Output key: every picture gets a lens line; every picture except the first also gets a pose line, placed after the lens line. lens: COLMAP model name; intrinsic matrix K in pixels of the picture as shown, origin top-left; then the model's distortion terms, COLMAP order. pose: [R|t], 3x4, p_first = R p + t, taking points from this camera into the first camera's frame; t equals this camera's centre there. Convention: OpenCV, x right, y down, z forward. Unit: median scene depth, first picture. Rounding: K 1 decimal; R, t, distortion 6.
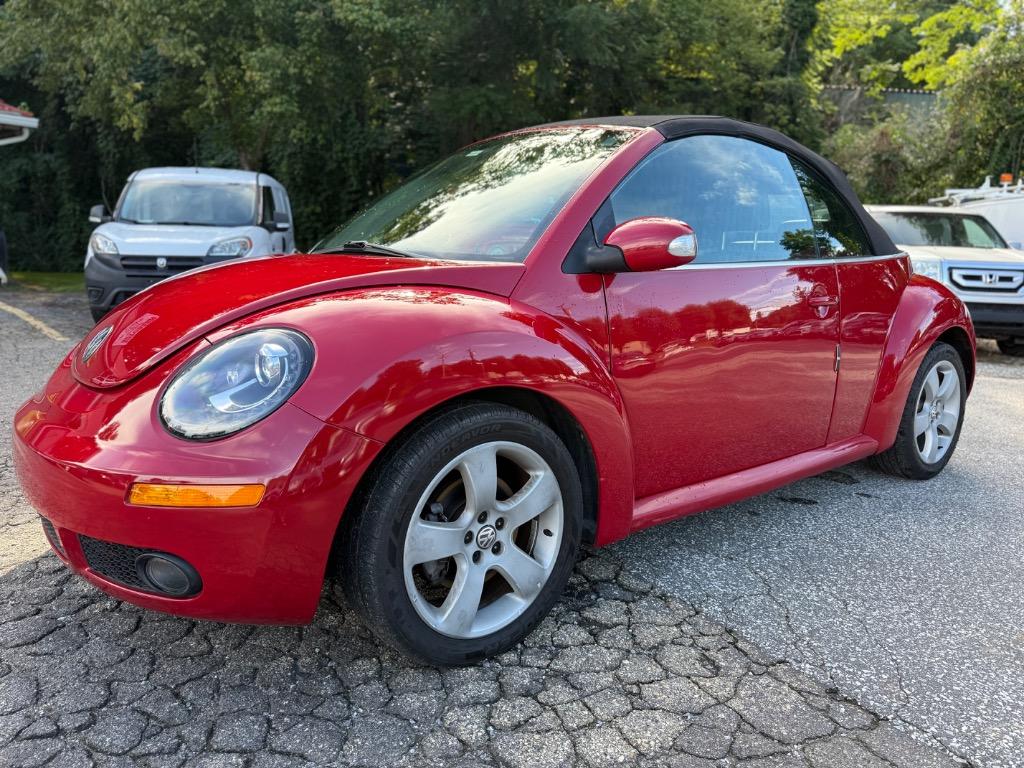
lens RADIAL K [[734.1, 0, 510.7], [0, 734.1, 379.1], [0, 0, 1]] dist [-0.005108, -0.004158]
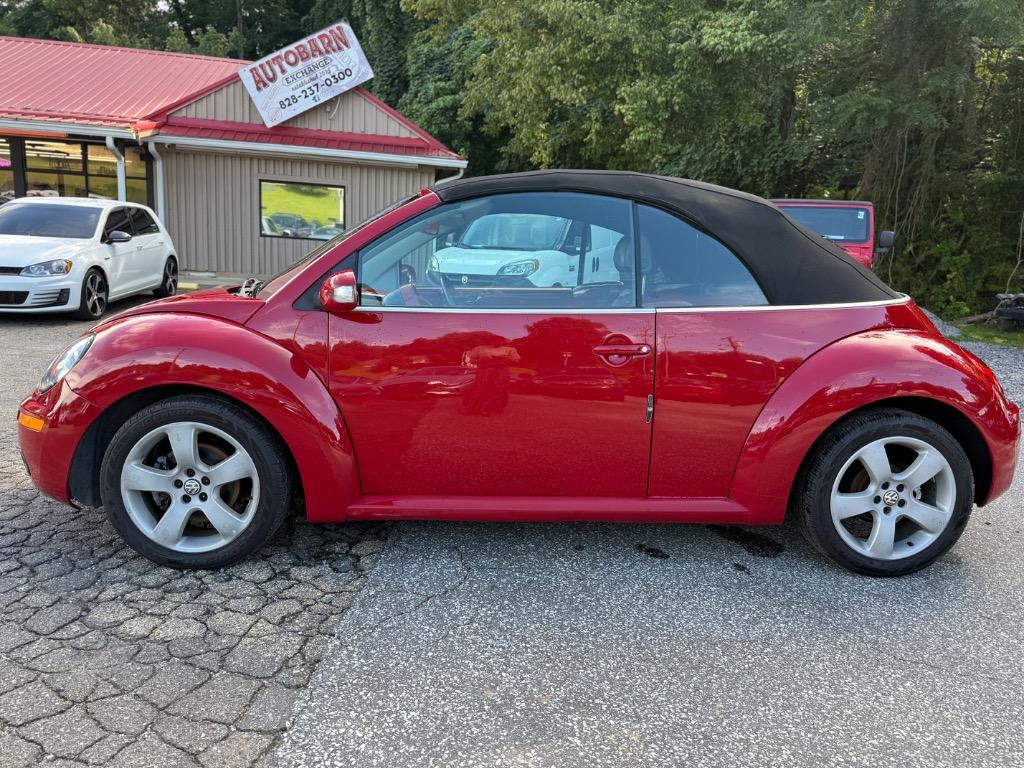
lens RADIAL K [[727.8, 0, 519.9], [0, 727.8, 381.3], [0, 0, 1]] dist [0.018800, -0.025181]
pose [[0.812018, 0.110527, -0.573071, 0.411312], [-0.115153, 0.992943, 0.028340, -0.036130], [0.572159, 0.042979, 0.819016, 0.047501]]
